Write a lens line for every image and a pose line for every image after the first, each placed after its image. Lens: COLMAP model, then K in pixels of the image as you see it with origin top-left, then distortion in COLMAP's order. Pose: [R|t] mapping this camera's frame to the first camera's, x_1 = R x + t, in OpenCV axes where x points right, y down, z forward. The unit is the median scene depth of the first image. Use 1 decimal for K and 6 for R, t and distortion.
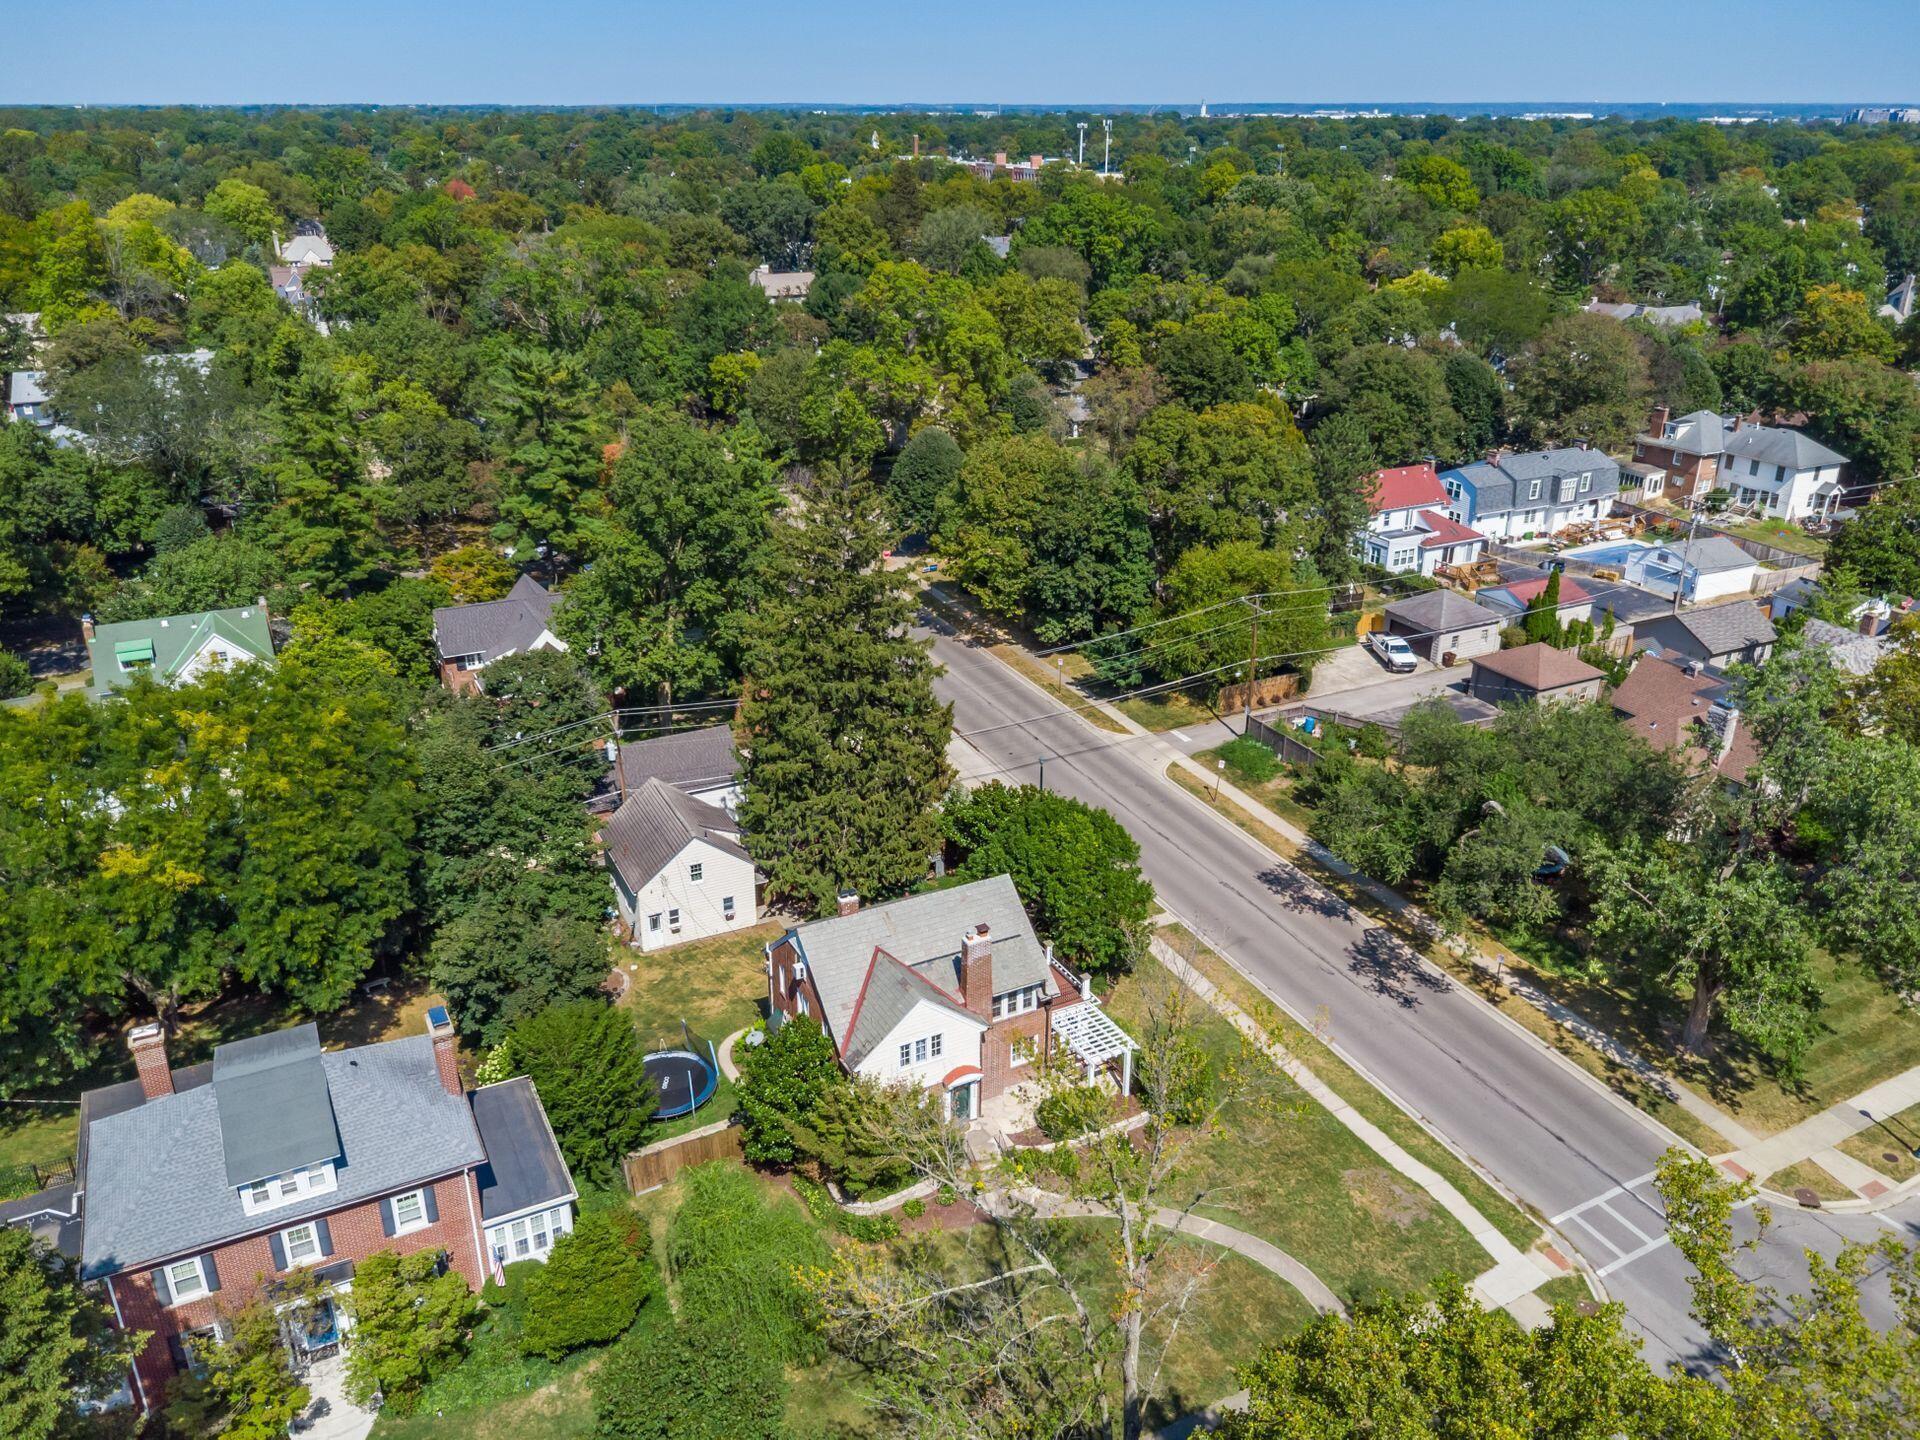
lens RADIAL K [[1549.9, 0, 962.8], [0, 1549.9, 695.7], [0, 0, 1]] dist [0.006338, 0.008970]
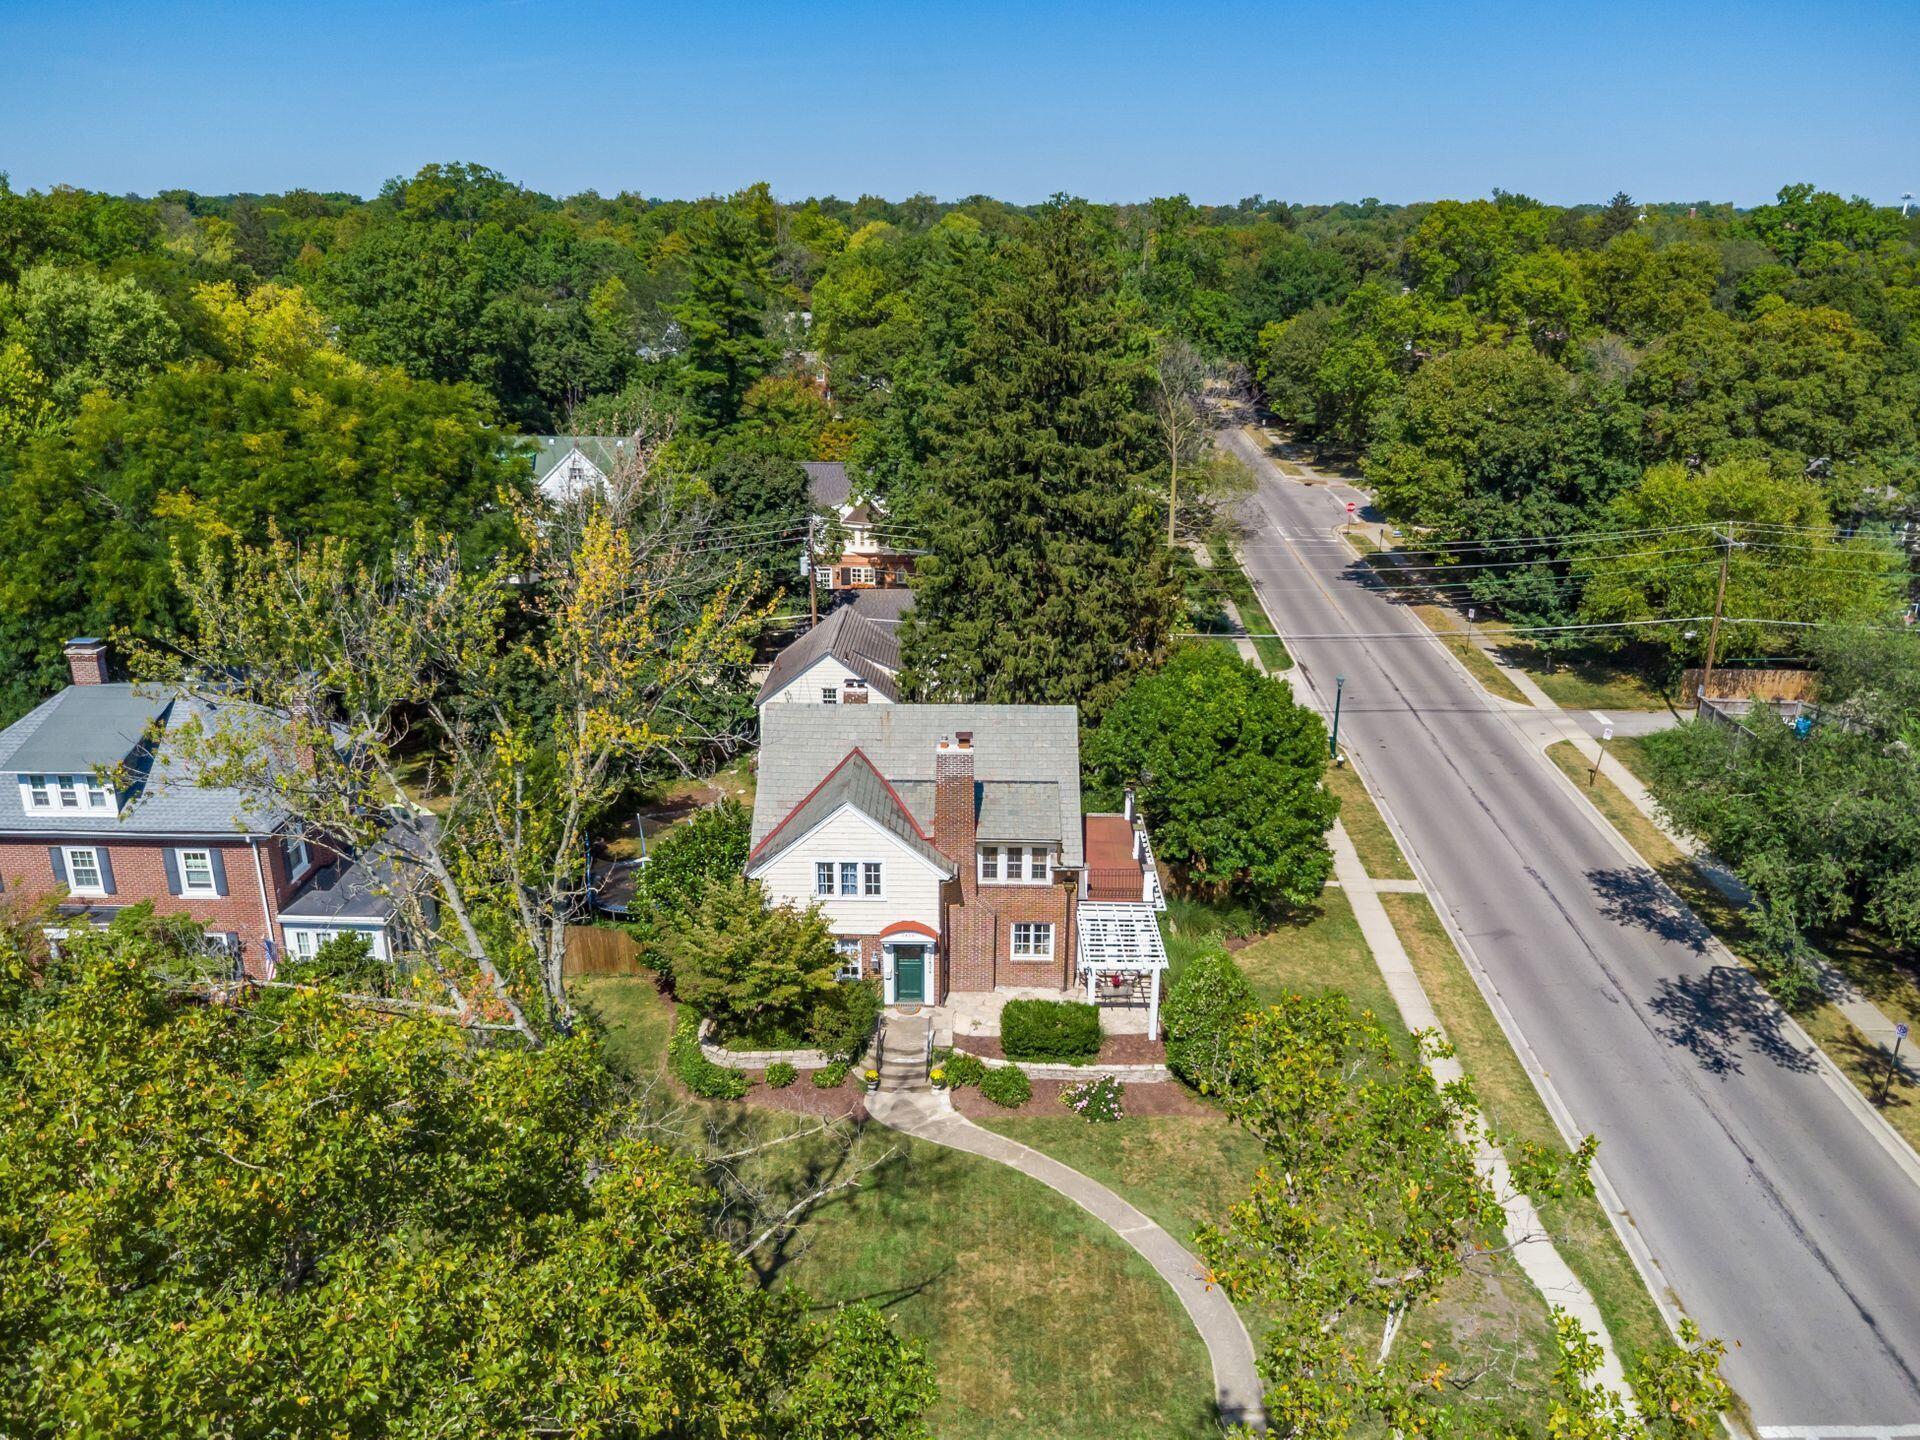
lens RADIAL K [[1499.5, 0, 933.2], [0, 1499.5, 715.5], [0, 0, 1]] dist [0.010343, -0.018923]
pose [[0.865300, 0.158824, -0.475427, 0.224568], [-0.188154, 0.982034, -0.014385, 0.103442], [0.464601, 0.101900, 0.879638, 0.254153]]
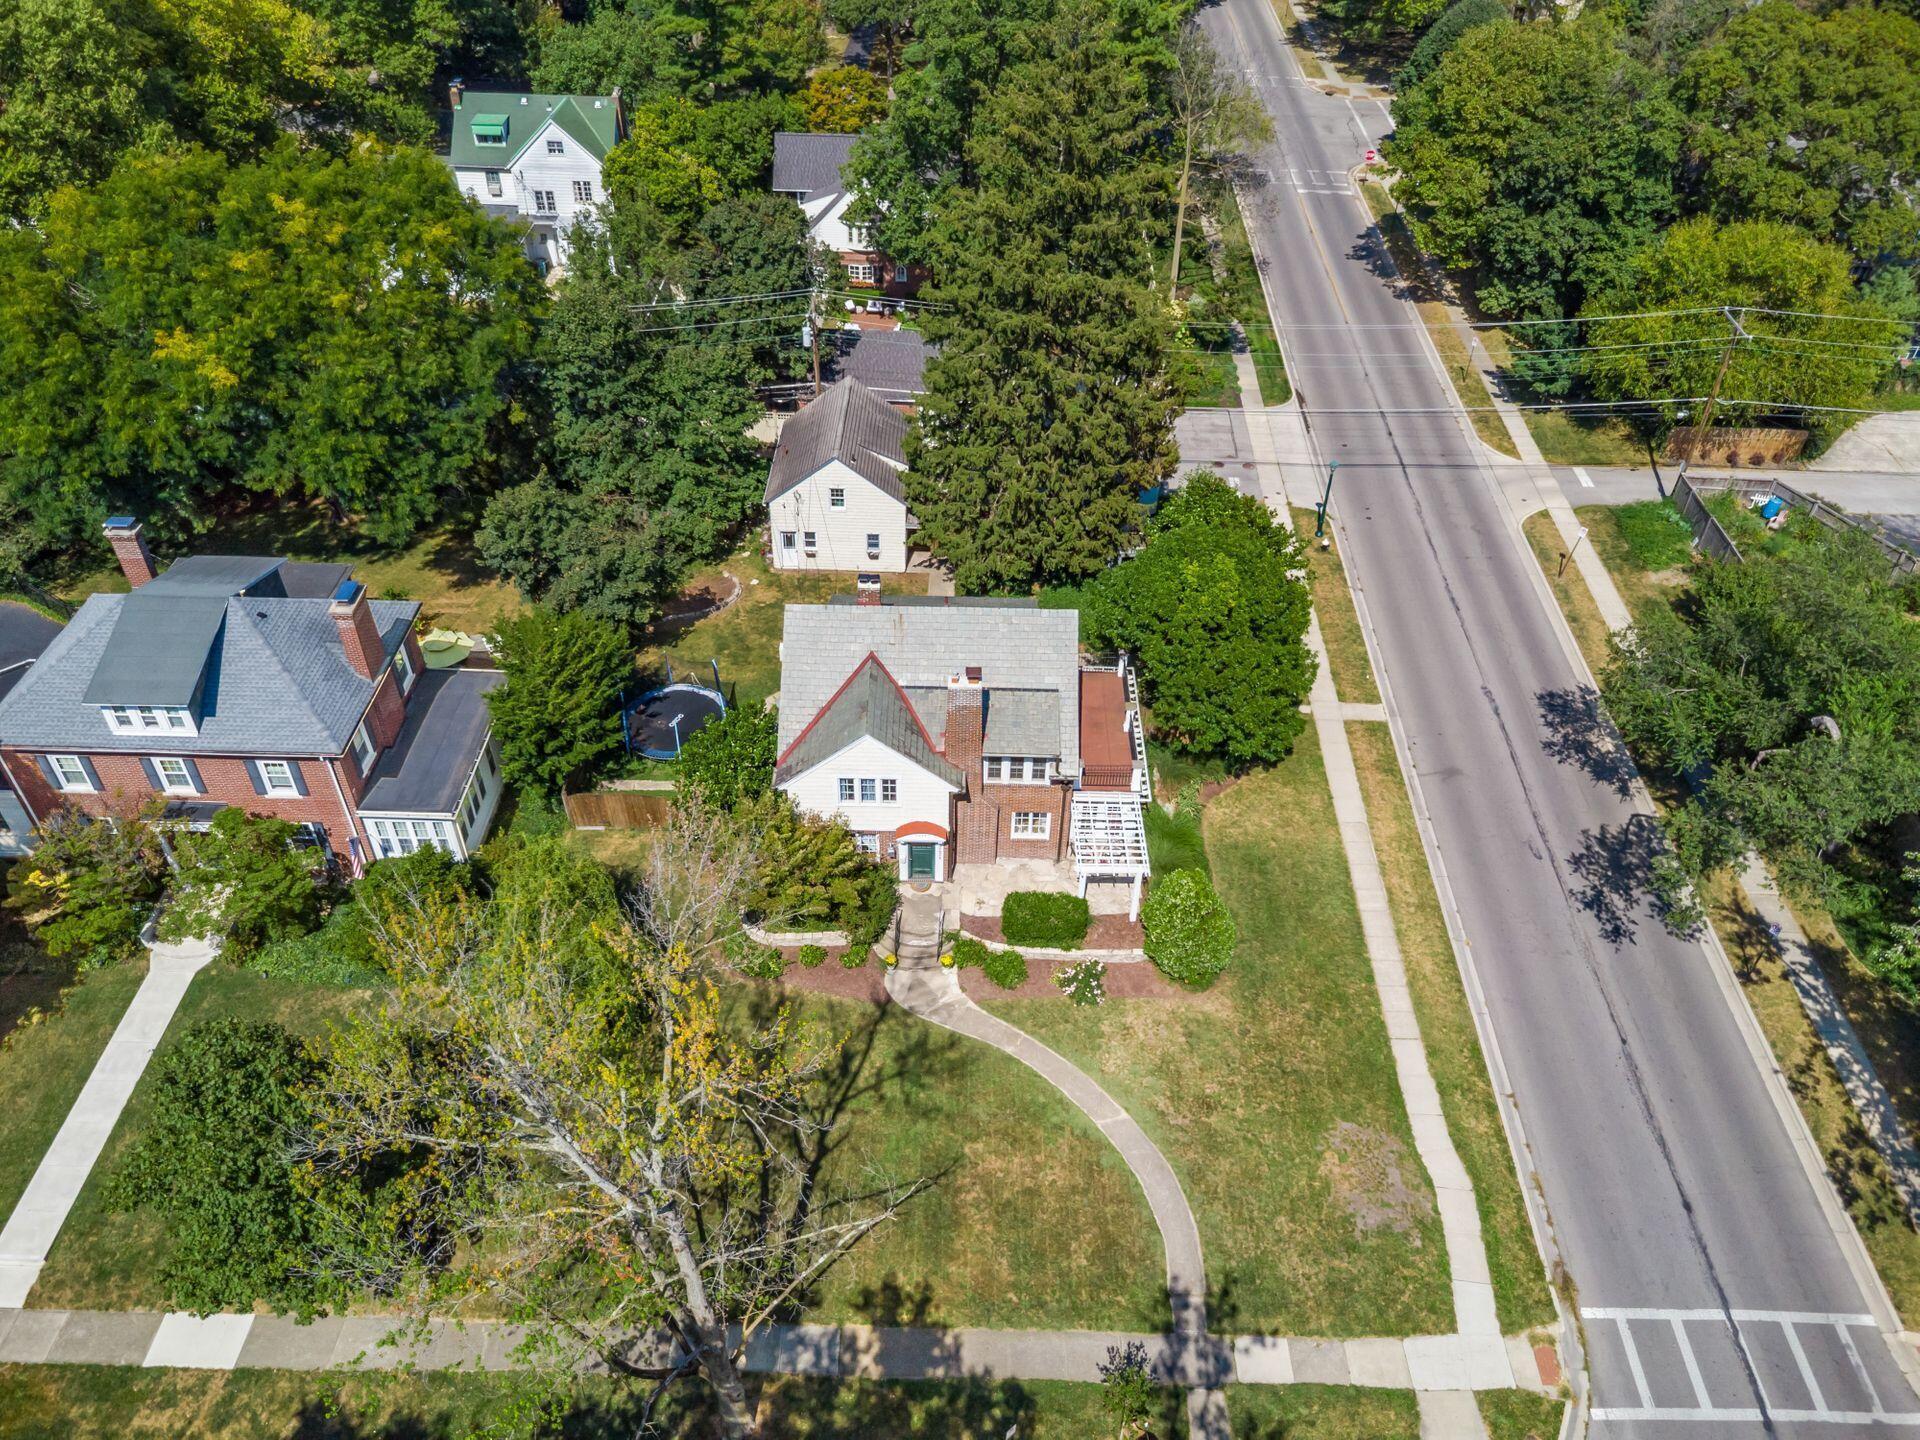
lens RADIAL K [[1461.1, 0, 932.2], [0, 1461.1, 744.2], [0, 0, 1]] dist [0.009651, -0.015420]
pose [[0.868817, 0.324307, -0.374143, 0.190905], [-0.190958, 0.916651, 0.351120, -0.048826], [0.456829, -0.233614, 0.858331, 0.236346]]
